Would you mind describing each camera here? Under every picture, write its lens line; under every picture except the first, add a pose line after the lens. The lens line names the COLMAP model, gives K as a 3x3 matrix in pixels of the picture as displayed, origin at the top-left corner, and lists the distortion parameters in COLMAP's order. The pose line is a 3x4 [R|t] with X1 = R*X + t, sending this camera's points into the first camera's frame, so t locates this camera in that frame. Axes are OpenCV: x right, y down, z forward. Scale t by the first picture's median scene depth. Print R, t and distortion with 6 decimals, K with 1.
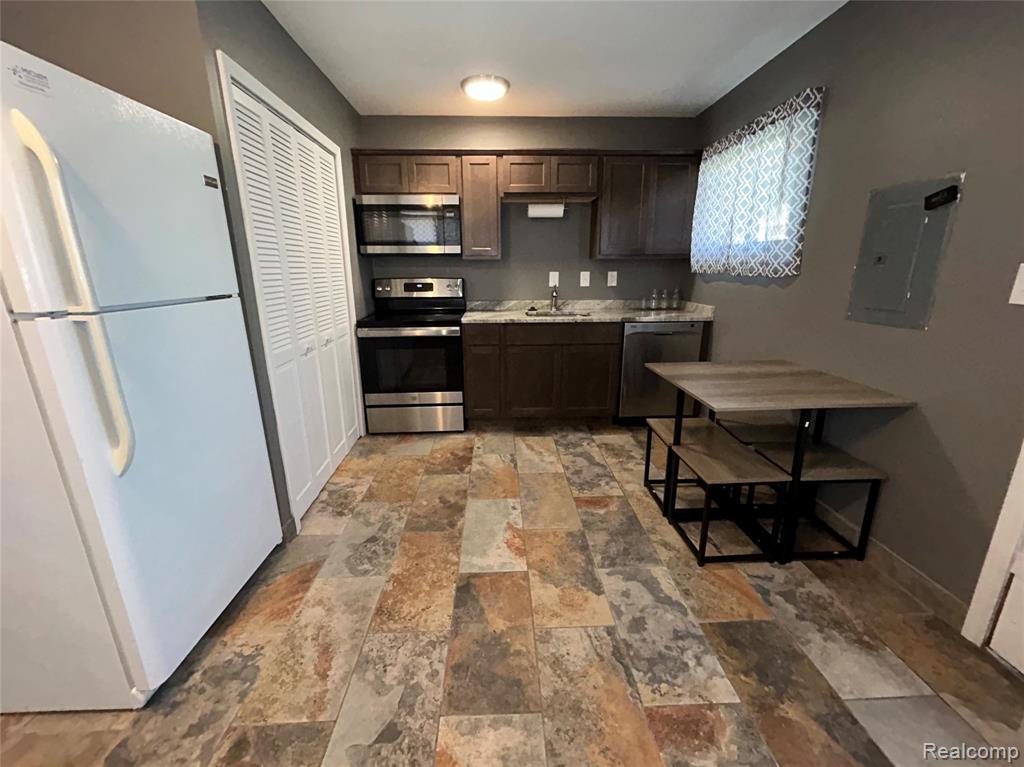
lens RADIAL K [[441.3, 0, 508.8], [0, 441.3, 384.5], [0, 0, 1]] dist [0.000739, -0.000234]
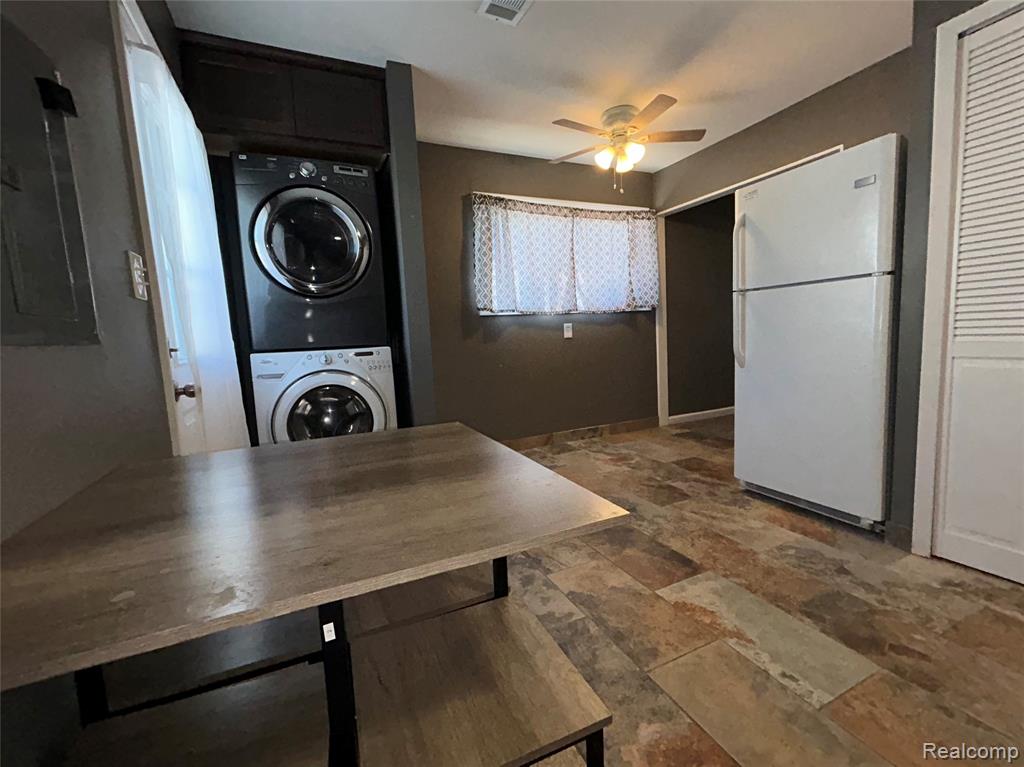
lens RADIAL K [[441.3, 0, 510.9], [0, 441.3, 383.6], [0, 0, 1]] dist [0.000739, -0.000234]
pose [[-0.922960, 0.100139, -0.371641, 0.608264], [-0.041328, 0.934196, 0.354358, -0.274184], [0.382670, 0.342418, -0.858087, 1.548538]]
